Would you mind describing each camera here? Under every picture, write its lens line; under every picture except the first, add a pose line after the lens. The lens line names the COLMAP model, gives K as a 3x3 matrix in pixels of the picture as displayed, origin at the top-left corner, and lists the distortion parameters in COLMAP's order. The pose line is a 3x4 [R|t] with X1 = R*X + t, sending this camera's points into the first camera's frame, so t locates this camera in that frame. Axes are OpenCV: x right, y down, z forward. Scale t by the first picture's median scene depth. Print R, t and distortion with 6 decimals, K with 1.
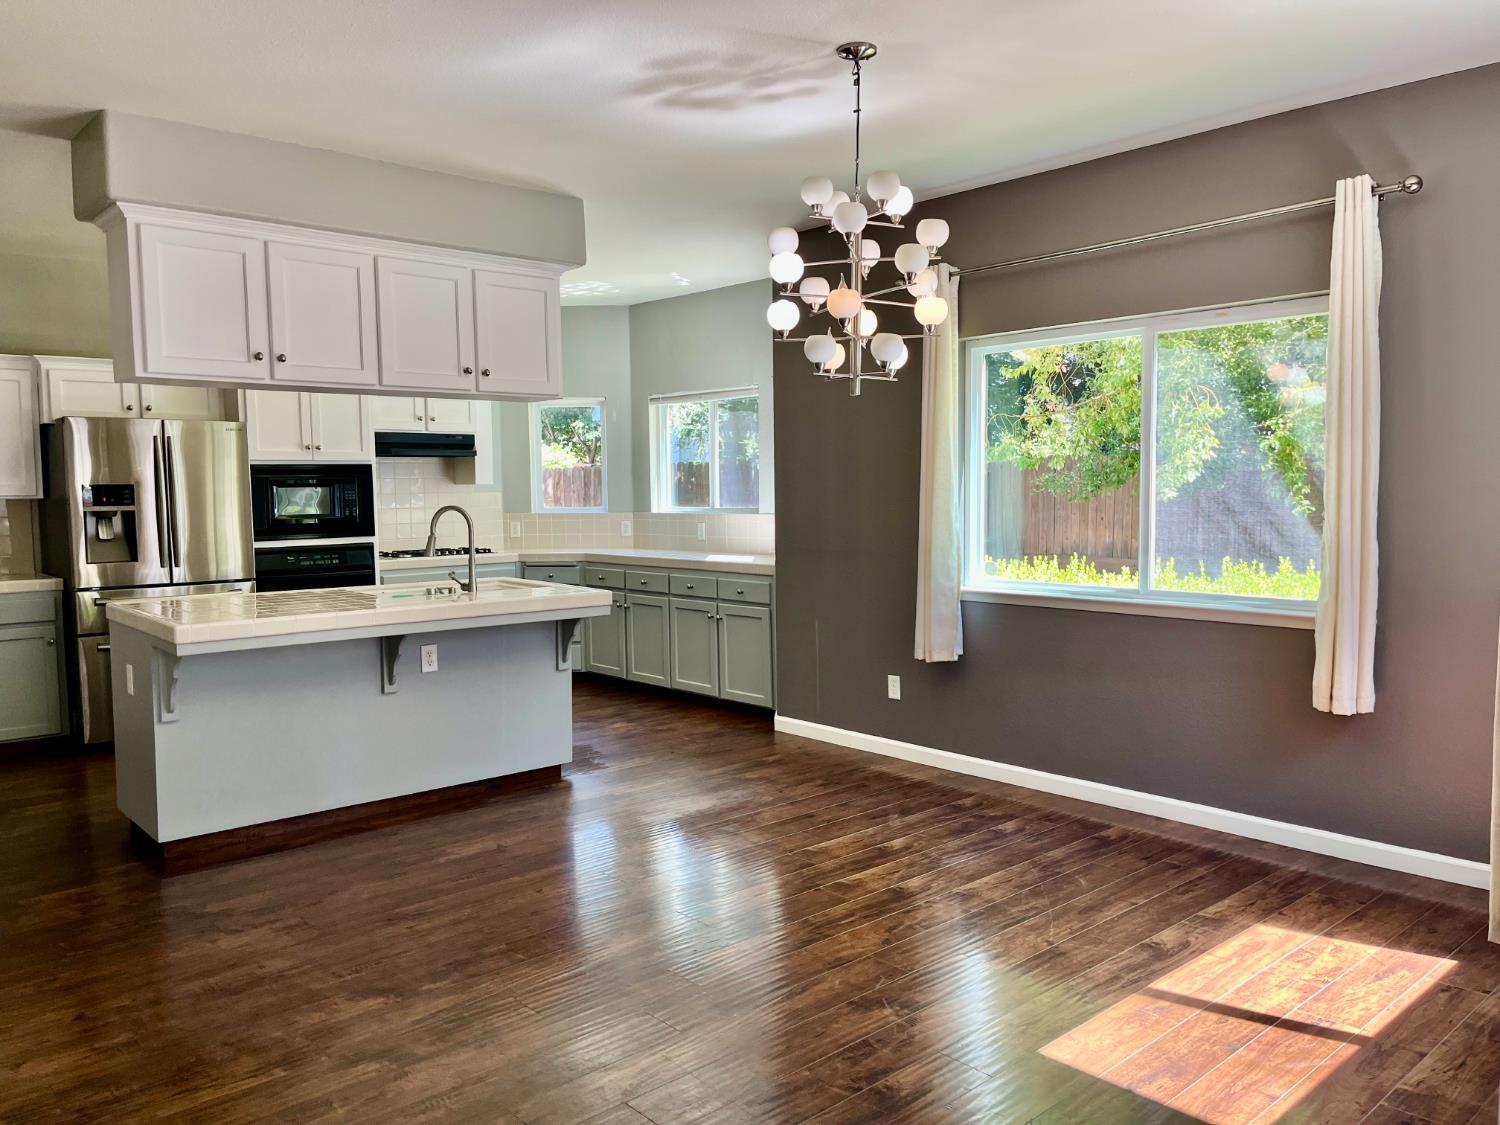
lens RADIAL K [[1137.0, 0, 744.2], [0, 1137.0, 568.8], [0, 0, 1]] dist [0.064613, -0.088035]
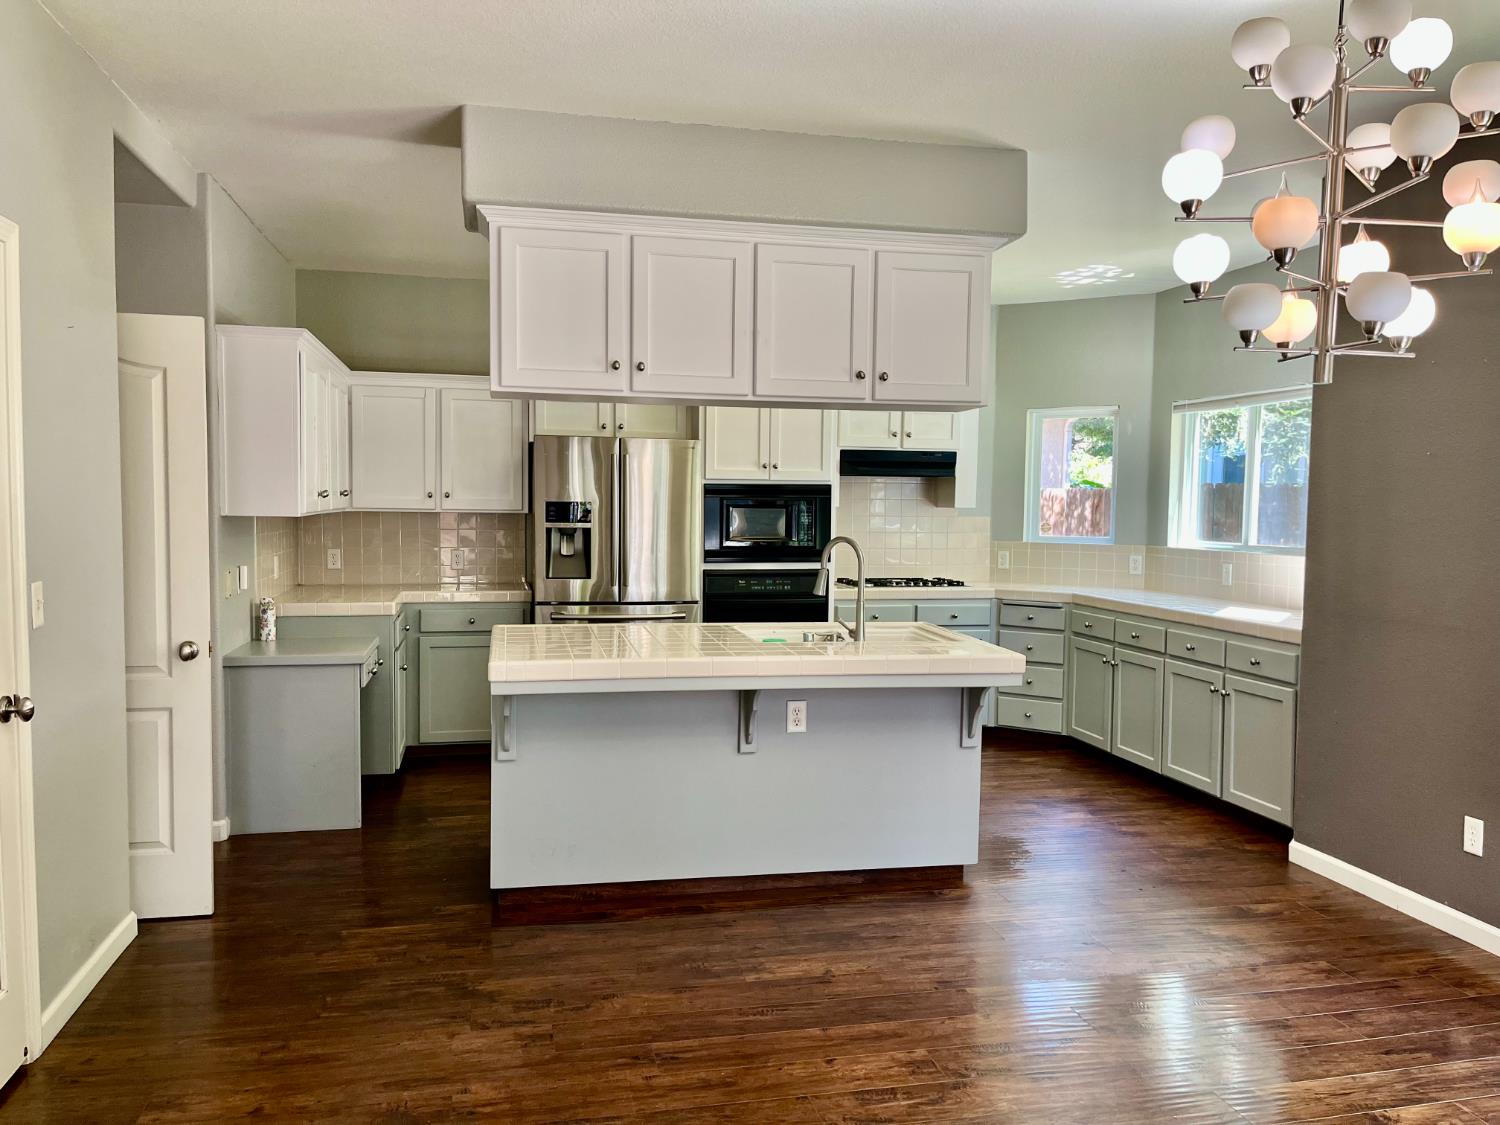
lens RADIAL K [[1137.0, 0, 743.5], [0, 1137.0, 570.2], [0, 0, 1]] dist [0.064613, -0.088035]
pose [[0.867427, 0.051034, -0.494940, 0.090093], [-0.057671, 0.998334, 0.001866, -0.026183], [0.494211, 0.026925, 0.868925, 0.222997]]
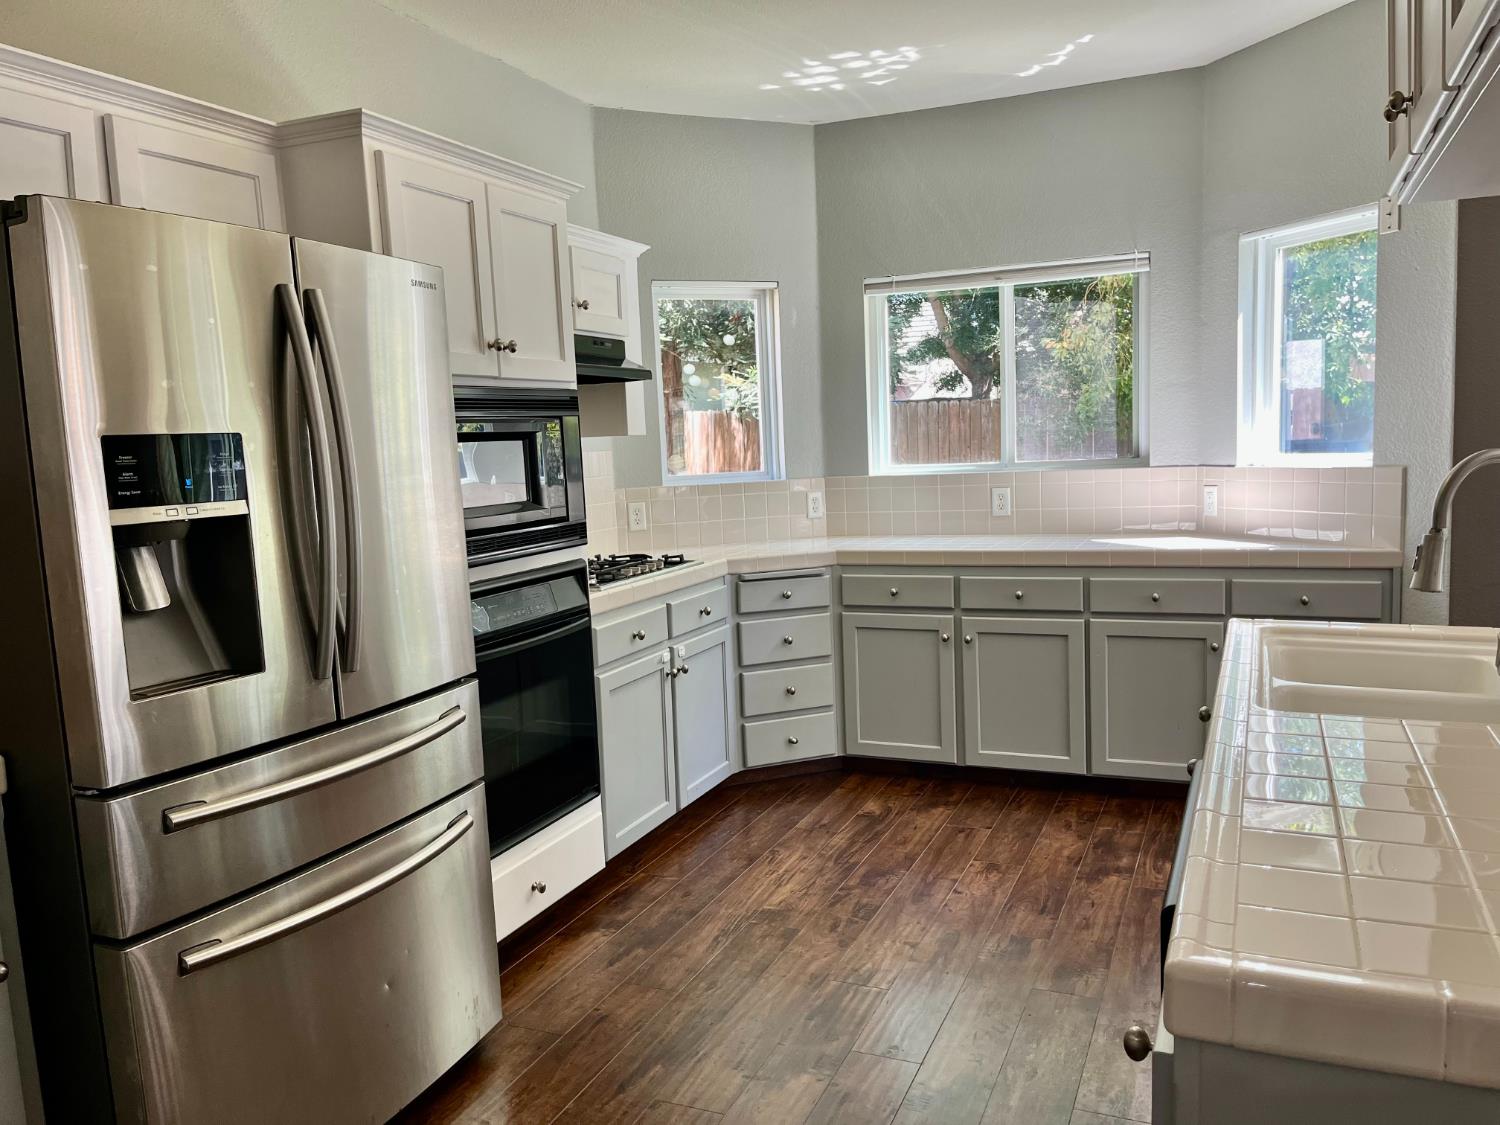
lens RADIAL K [[1137.0, 0, 761.8], [0, 1137.0, 567.2], [0, 0, 1]] dist [0.064613, -0.088035]
pose [[0.908428, -0.075243, 0.411213, -0.581509], [0.063936, 0.997103, 0.041204, -0.044537], [-0.413122, -0.011139, 0.910607, 0.710209]]
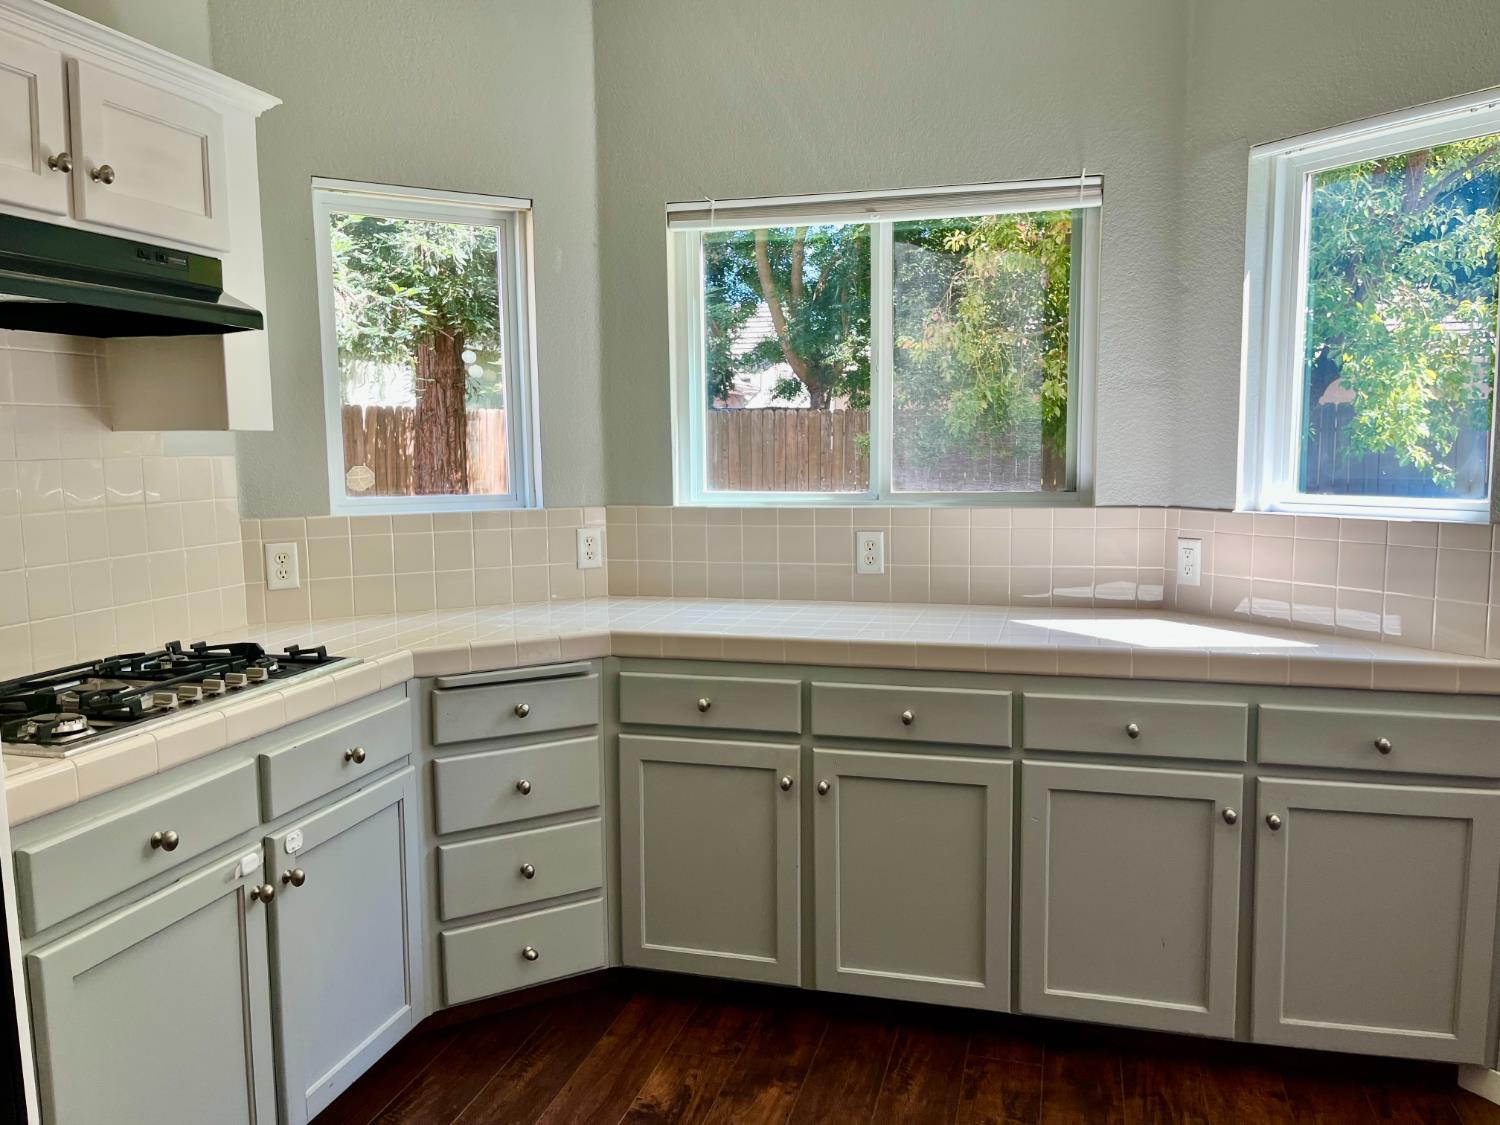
lens RADIAL K [[1137.0, 0, 760.2], [0, 1137.0, 567.4], [0, 0, 1]] dist [0.064613, -0.088035]
pose [[0.841051, -0.058342, 0.537801, -0.407841], [0.043230, 0.998236, 0.040685, -0.064996], [-0.539226, -0.010969, 0.842090, 0.977190]]
